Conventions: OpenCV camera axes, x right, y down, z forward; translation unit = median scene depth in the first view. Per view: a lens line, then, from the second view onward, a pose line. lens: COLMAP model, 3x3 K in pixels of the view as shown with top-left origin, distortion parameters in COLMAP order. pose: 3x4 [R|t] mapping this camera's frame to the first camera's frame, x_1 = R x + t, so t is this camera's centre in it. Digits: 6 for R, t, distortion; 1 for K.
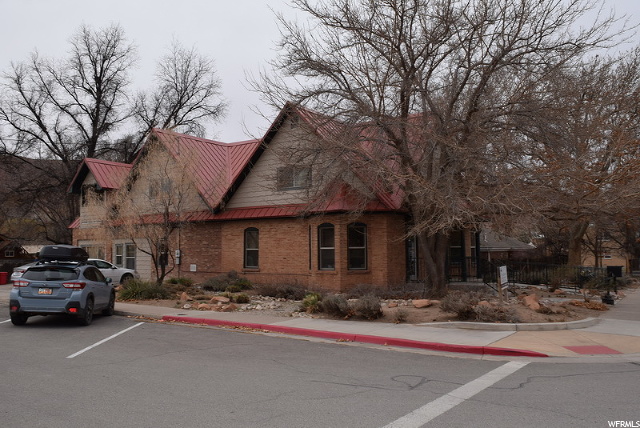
lens RADIAL K [[532.5, 0, 320.0], [0, 532.5, 214.0], [0, 0, 1]] dist [-0.035119, 0.006378]
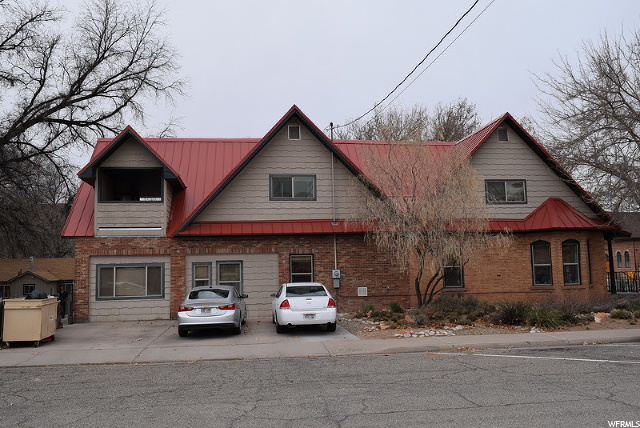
lens RADIAL K [[532.5, 0, 320.0], [0, 532.5, 214.0], [0, 0, 1]] dist [-0.035119, 0.006378]
pose [[0.736244, 0.071553, 0.672922, -0.947011], [-0.030437, 0.996889, -0.072701, 0.052360], [-0.676031, 0.033044, 0.736132, 0.520274]]
